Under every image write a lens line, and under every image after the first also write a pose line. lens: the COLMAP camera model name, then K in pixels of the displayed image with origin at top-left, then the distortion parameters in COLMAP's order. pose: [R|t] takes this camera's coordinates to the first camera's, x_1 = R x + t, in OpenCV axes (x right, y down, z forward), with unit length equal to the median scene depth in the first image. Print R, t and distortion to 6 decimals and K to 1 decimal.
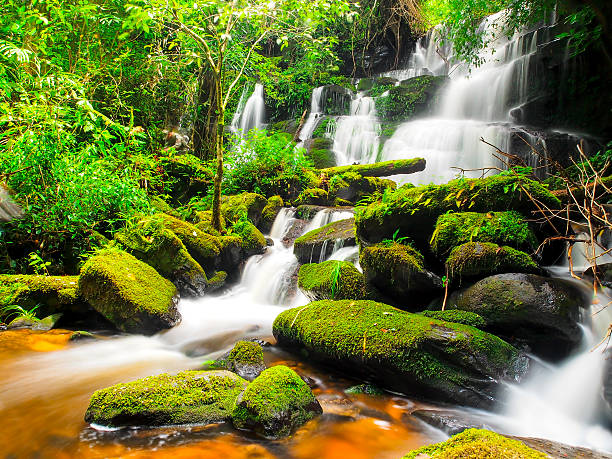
lens RADIAL K [[421.5, 0, 306.0], [0, 421.5, 229.5], [0, 0, 1]] dist [-0.012243, -0.000075]
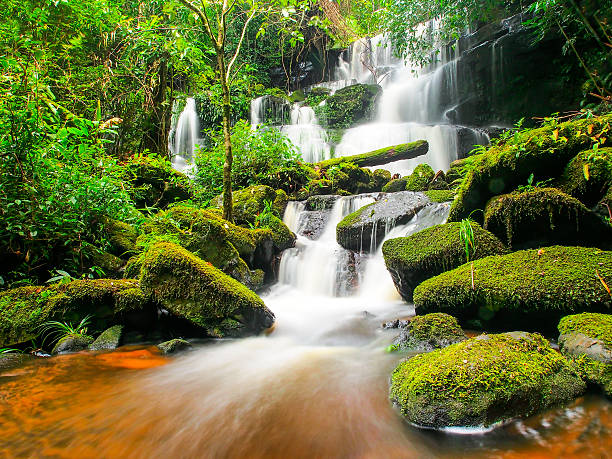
lens RADIAL K [[421.5, 0, 306.0], [0, 421.5, 229.5], [0, 0, 1]] dist [-0.012243, -0.000075]
pose [[0.976237, -0.089369, 0.197417, -0.091051], [0.100293, 0.993893, -0.046023, 0.023256], [-0.192099, 0.064729, 0.979239, 0.052711]]
